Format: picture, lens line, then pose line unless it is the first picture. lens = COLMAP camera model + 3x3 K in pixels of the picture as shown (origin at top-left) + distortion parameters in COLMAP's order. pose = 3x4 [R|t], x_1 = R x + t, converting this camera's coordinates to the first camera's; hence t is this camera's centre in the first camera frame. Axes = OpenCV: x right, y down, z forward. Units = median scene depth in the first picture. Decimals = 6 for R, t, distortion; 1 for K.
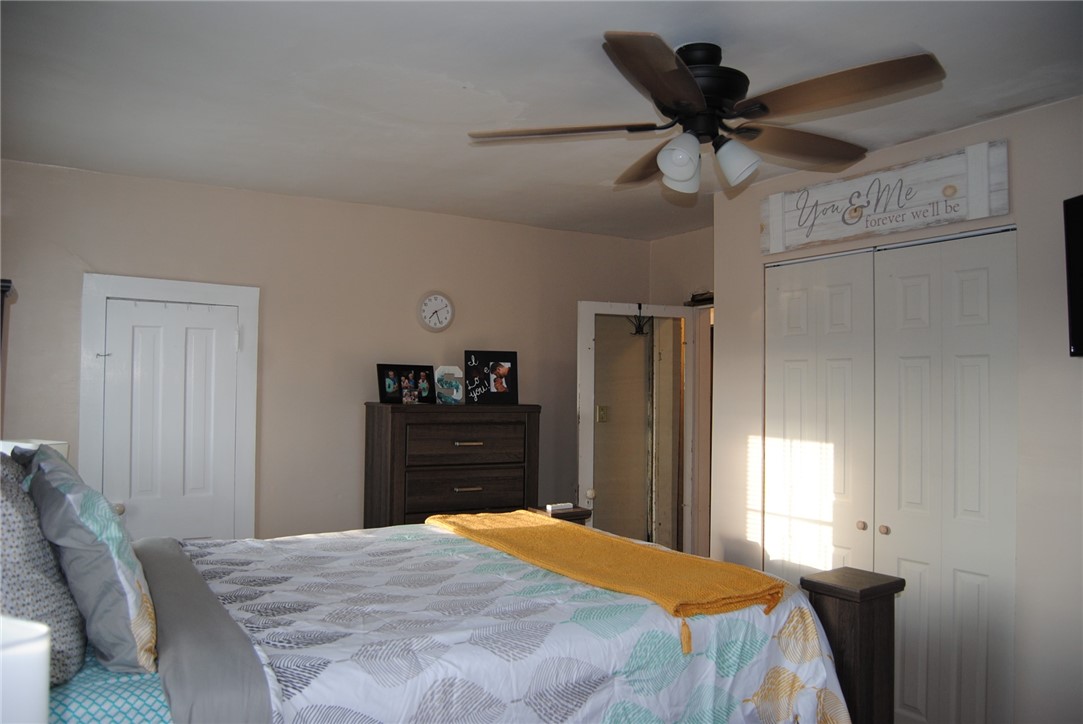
lens RADIAL K [[848.7, 0, 542.2], [0, 848.7, 363.4], [0, 0, 1]] dist [-0.063741, 0.004403]
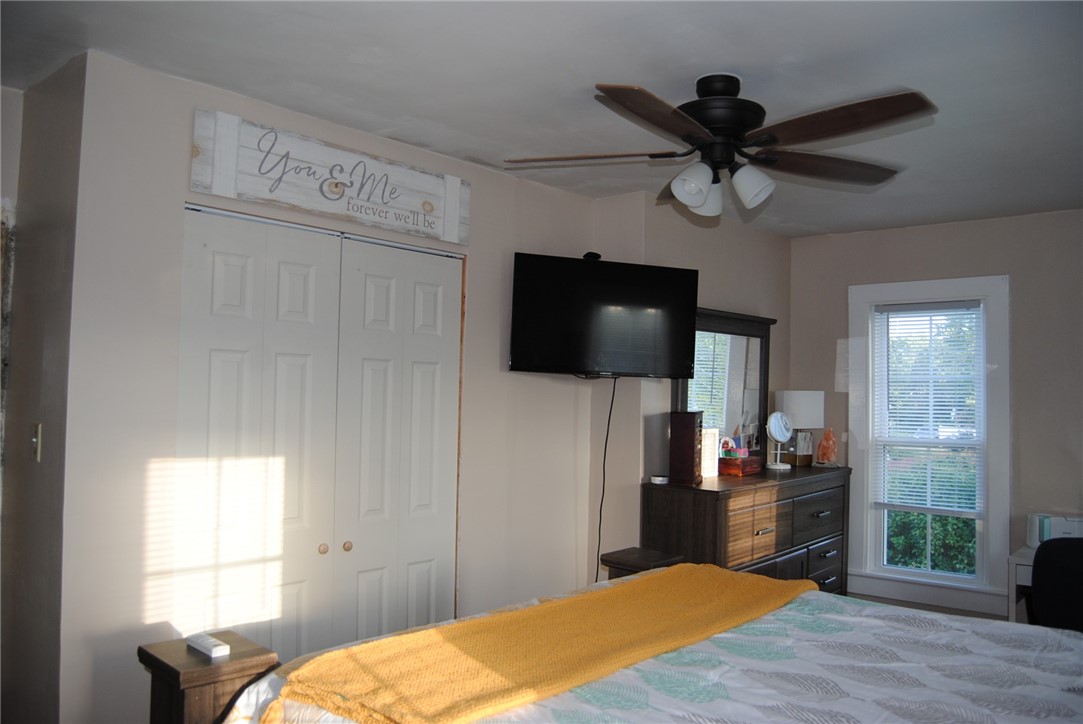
lens RADIAL K [[848.7, 0, 542.6], [0, 848.7, 359.5], [0, 0, 1]] dist [-0.063741, 0.004403]
pose [[-0.291571, 0.026905, 0.956171, -0.523764], [-0.055831, 0.997421, -0.045091, 0.025246], [-0.954919, -0.066532, -0.289317, 1.045314]]
